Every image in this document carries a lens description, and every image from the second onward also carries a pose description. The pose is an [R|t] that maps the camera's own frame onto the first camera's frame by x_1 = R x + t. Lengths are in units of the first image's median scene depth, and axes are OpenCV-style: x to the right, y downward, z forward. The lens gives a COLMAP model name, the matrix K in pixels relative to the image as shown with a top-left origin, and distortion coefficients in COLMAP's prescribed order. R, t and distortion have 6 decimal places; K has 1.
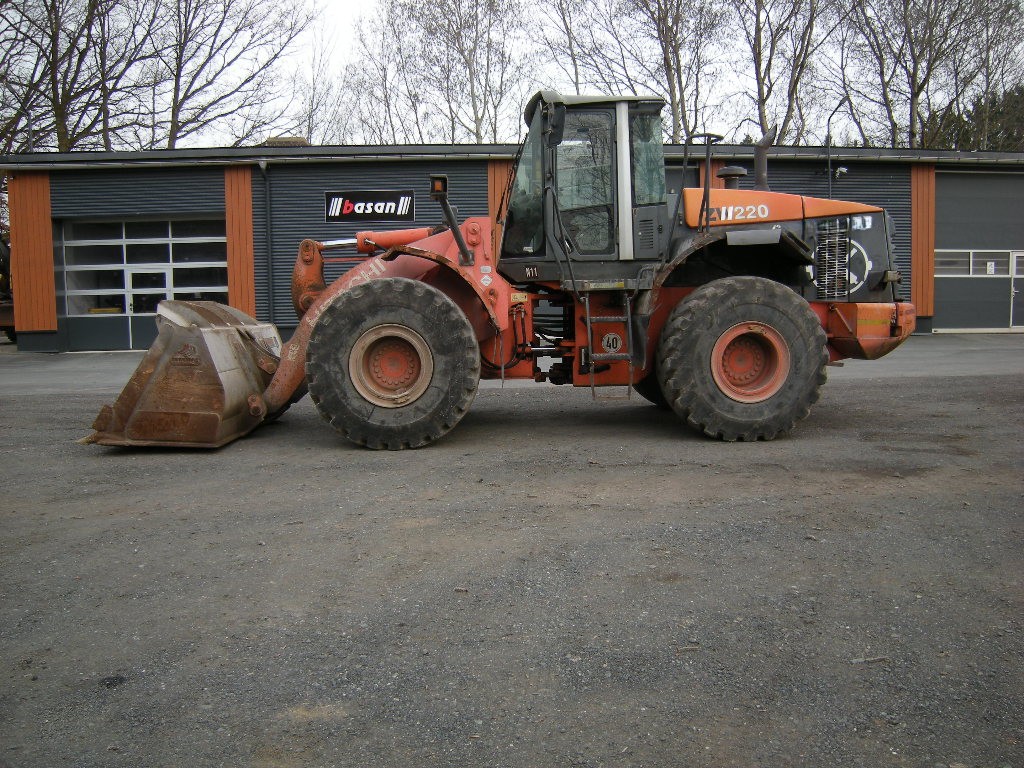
lens RADIAL K [[863.8, 0, 513.0], [0, 863.8, 382.6], [0, 0, 1]] dist [-0.109250, 0.031869]
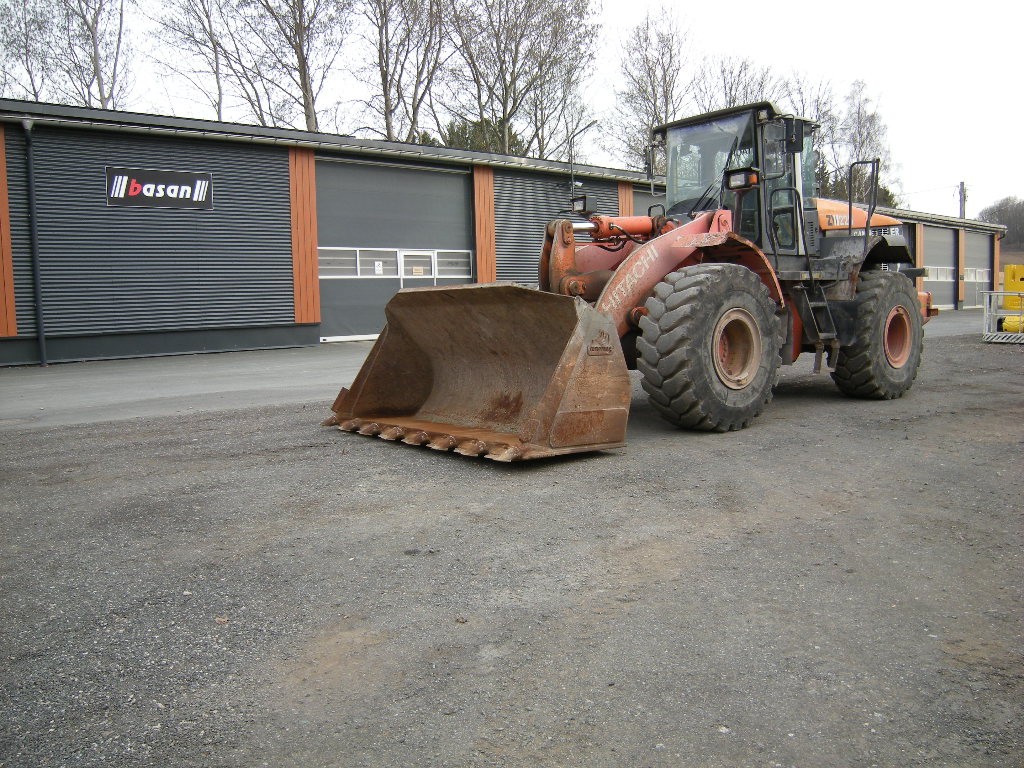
lens RADIAL K [[863.8, 0, 513.0], [0, 863.8, 387.4], [0, 0, 1]] dist [-0.109250, 0.031869]
pose [[0.788048, -0.063424, 0.612338, -0.412505], [0.067884, 0.997566, 0.015962, -0.003232], [-0.611860, 0.028989, 0.790435, 0.149405]]
